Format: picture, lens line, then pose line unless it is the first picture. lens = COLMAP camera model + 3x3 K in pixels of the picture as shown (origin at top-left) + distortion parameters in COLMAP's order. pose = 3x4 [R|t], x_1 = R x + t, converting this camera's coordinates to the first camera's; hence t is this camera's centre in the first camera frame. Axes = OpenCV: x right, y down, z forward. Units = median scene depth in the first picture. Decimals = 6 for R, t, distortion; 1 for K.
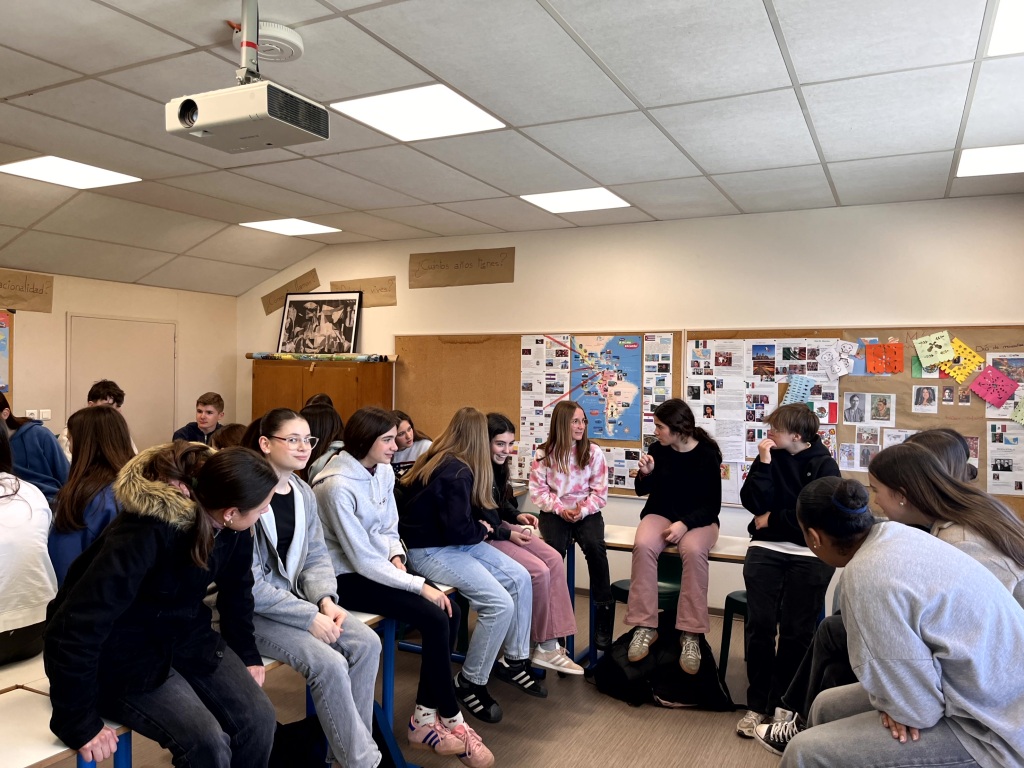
lens RADIAL K [[779.2, 0, 513.5], [0, 779.2, 373.4], [0, 0, 1]] dist [0.034342, -0.019646]
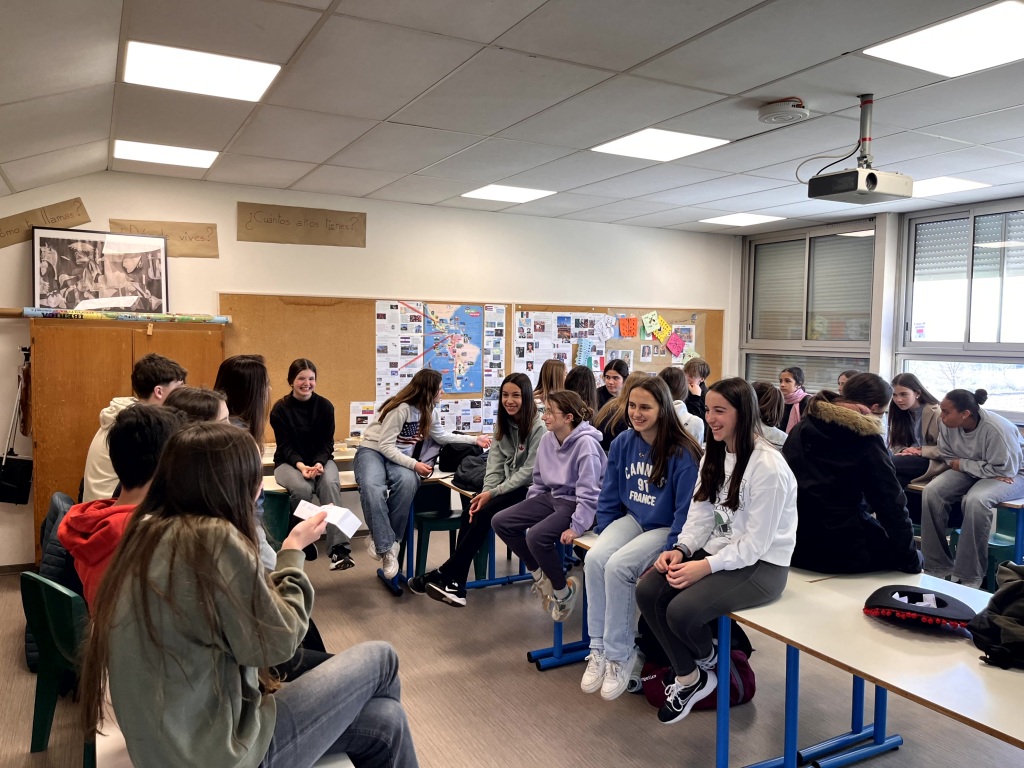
lens RADIAL K [[779.2, 0, 513.4], [0, 779.2, 391.6], [0, 0, 1]] dist [0.034342, -0.019646]
pose [[0.578078, -0.063593, 0.813499, -0.797634], [-0.008824, 0.996413, 0.084162, -0.017812], [-0.815934, -0.055830, 0.575444, 0.253752]]
